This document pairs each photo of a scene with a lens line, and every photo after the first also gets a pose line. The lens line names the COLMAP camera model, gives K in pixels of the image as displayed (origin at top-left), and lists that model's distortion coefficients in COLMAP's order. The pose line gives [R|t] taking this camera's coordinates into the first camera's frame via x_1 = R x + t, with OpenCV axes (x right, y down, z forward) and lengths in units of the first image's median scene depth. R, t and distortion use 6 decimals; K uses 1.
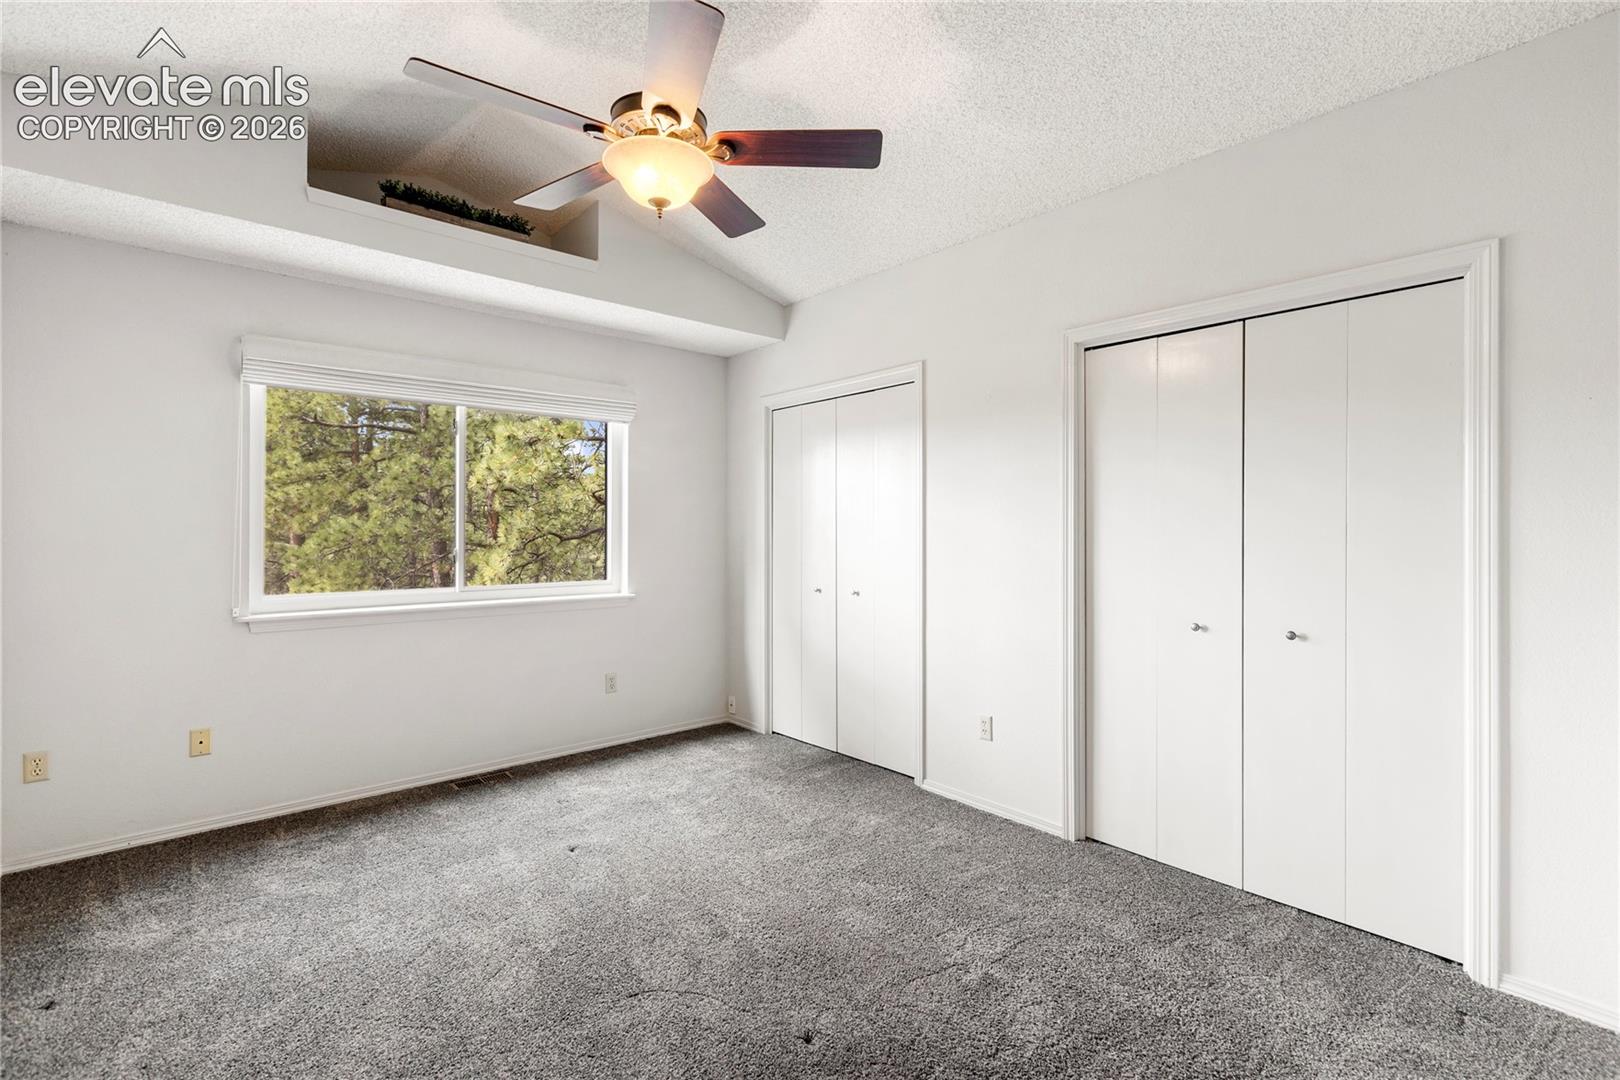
lens RADIAL K [[740.7, 0, 820.9], [0, 740.7, 532.2], [0, 0, 1]] dist [0.006104, -0.000965]
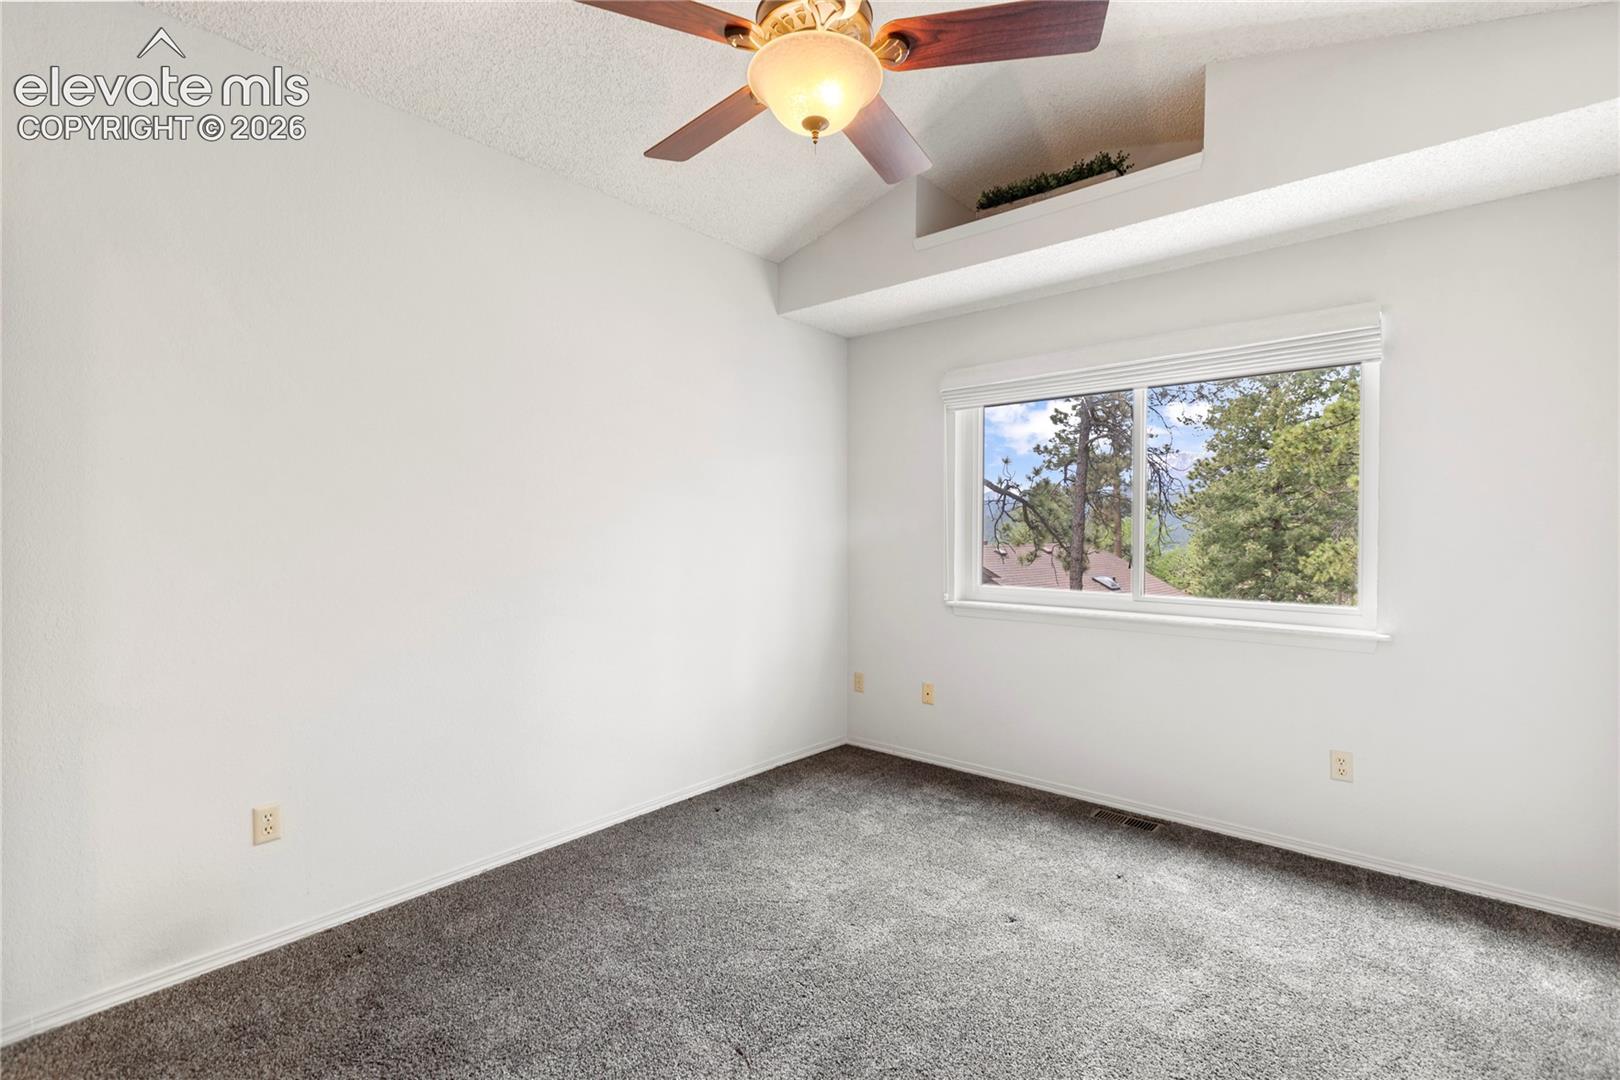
lens RADIAL K [[740.7, 0, 813.5], [0, 740.7, 536.9], [0, 0, 1]] dist [0.006104, -0.000965]
pose [[0.124061, 0.014392, -0.992170, 0.414571], [0.000627, 0.999893, 0.014582, -0.010449], [0.992274, -0.002431, 0.124039, 0.623383]]
